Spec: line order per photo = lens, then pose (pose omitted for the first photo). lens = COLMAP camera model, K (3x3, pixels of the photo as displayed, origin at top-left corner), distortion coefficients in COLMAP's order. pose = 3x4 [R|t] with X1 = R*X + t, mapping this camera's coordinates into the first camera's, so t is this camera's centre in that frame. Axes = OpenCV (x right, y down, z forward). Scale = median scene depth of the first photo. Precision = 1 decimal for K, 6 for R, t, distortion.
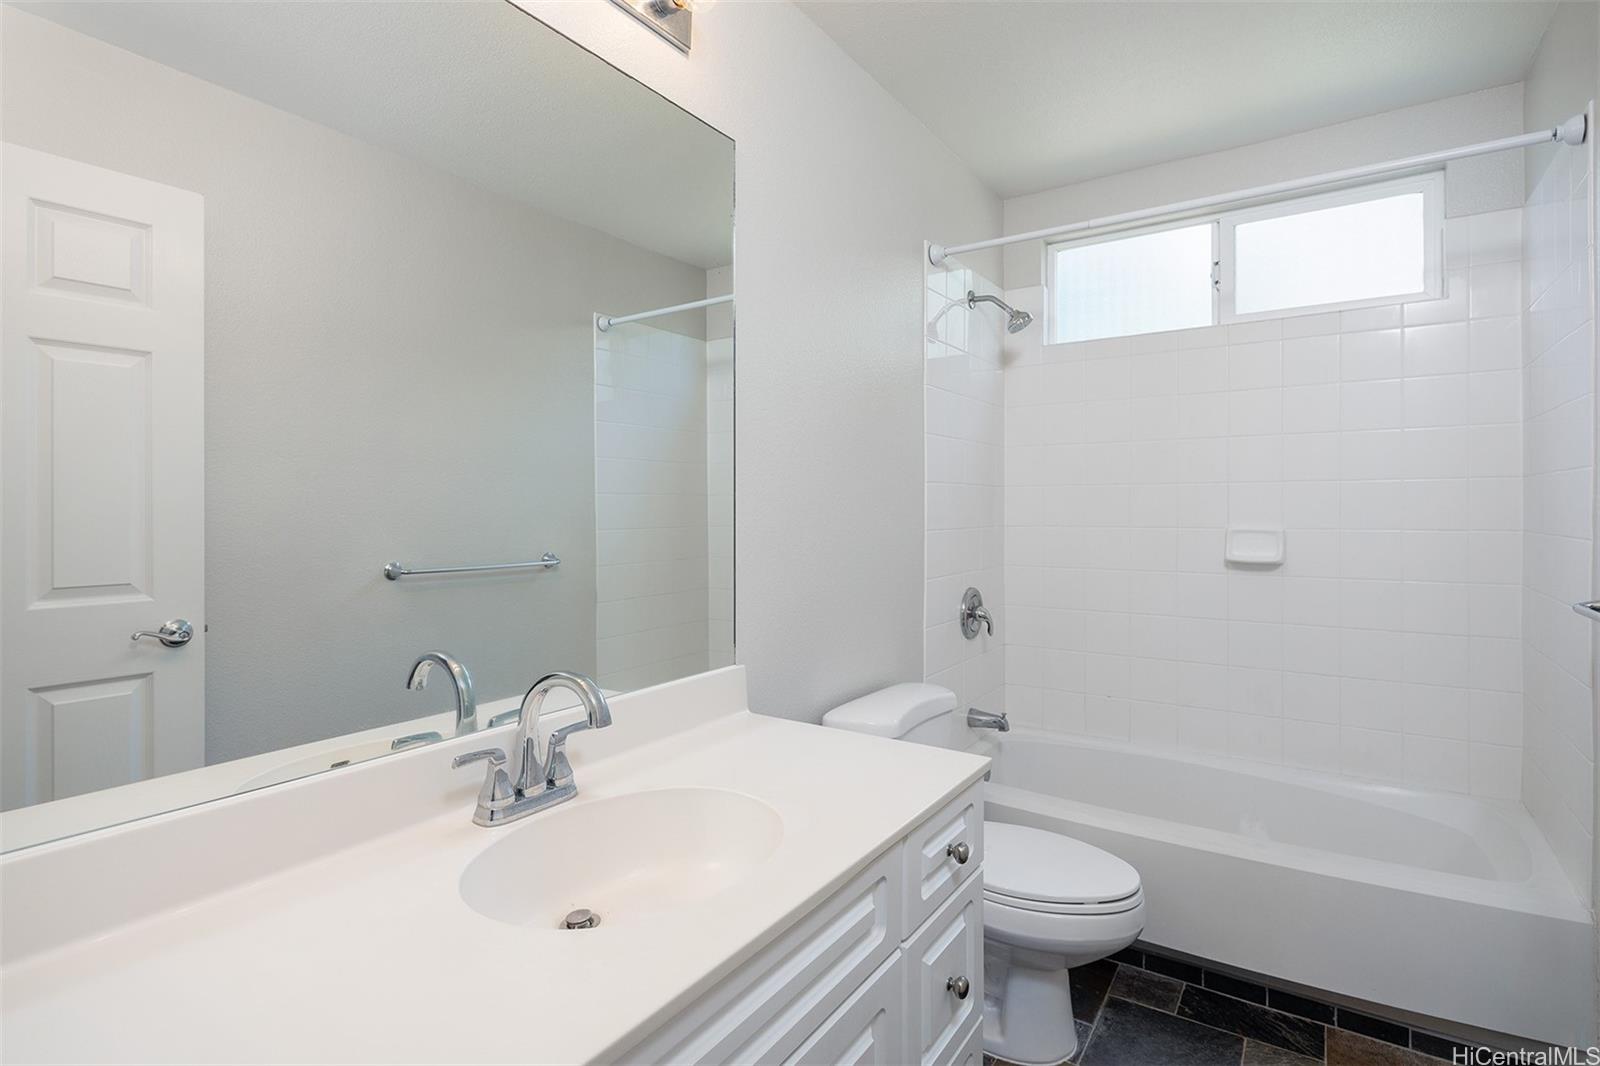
lens RADIAL K [[796.4, 0, 801.1], [0, 796.4, 524.2], [0, 0, 1]] dist [-0.001395, 0.001326]
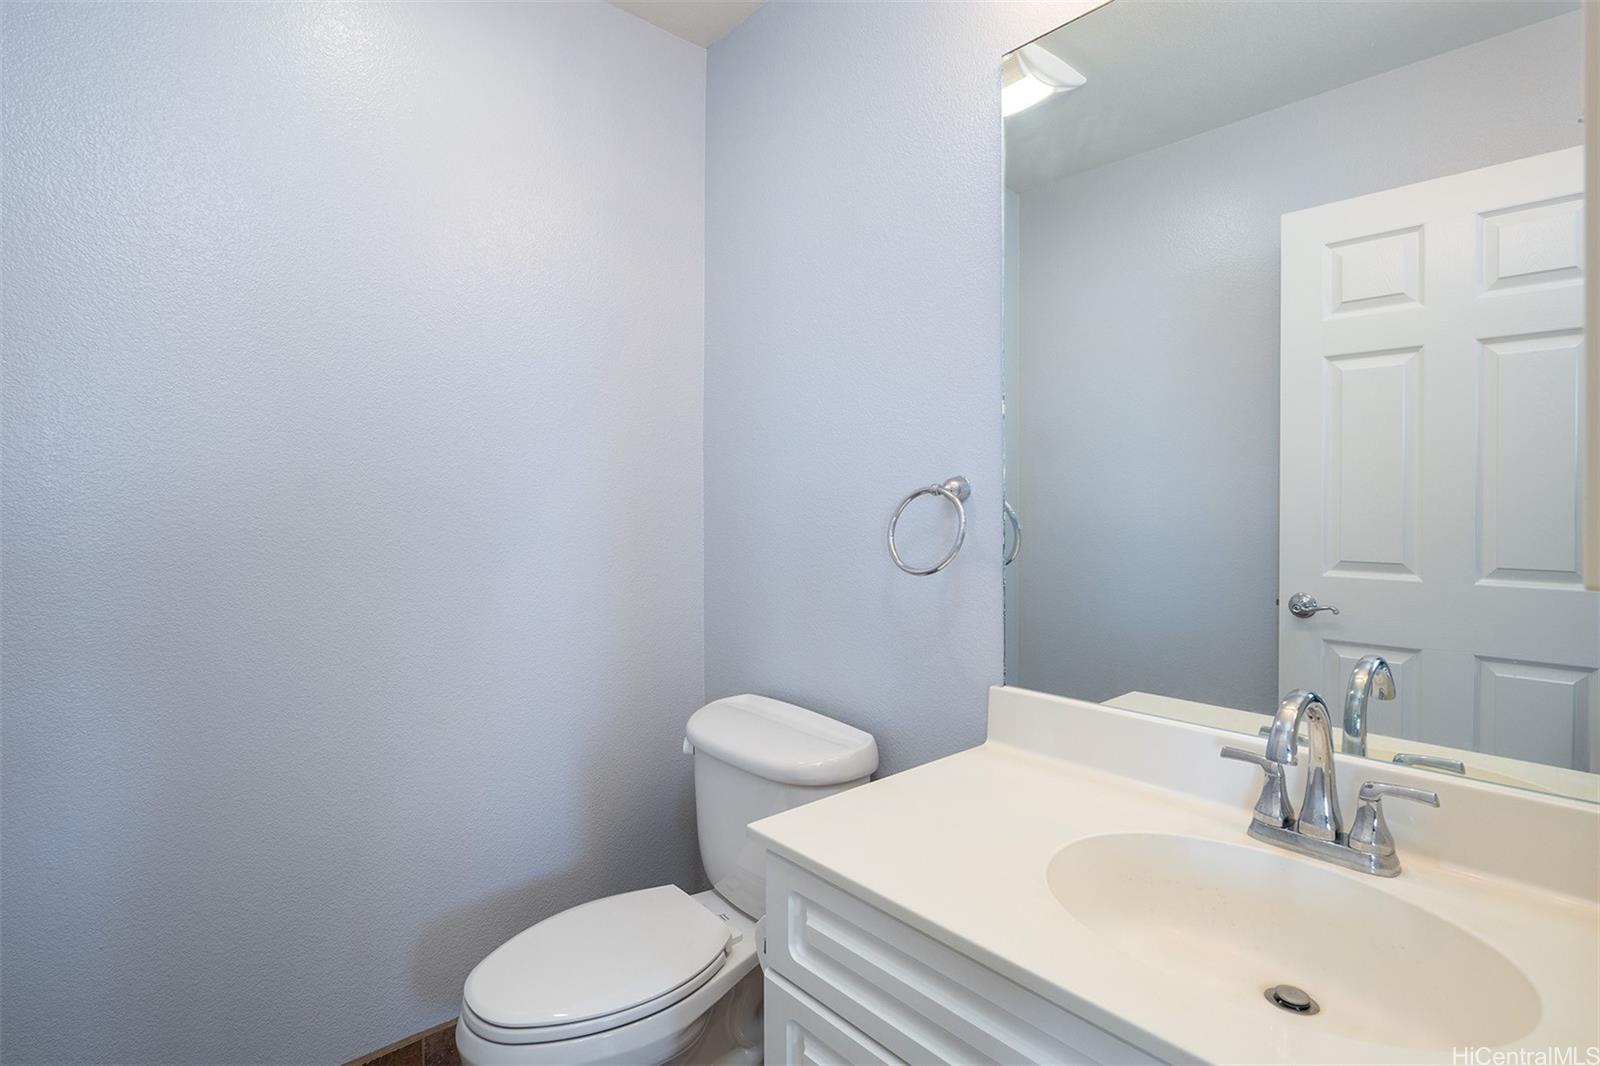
lens RADIAL K [[796.4, 0, 801.2], [0, 796.4, 526.5], [0, 0, 1]] dist [-0.001395, 0.001326]
pose [[-0.262511, 0.030455, -0.964448, 0.494293], [-0.008521, 0.999390, 0.033877, -0.006811], [0.964891, 0.017111, -0.262091, 0.574751]]
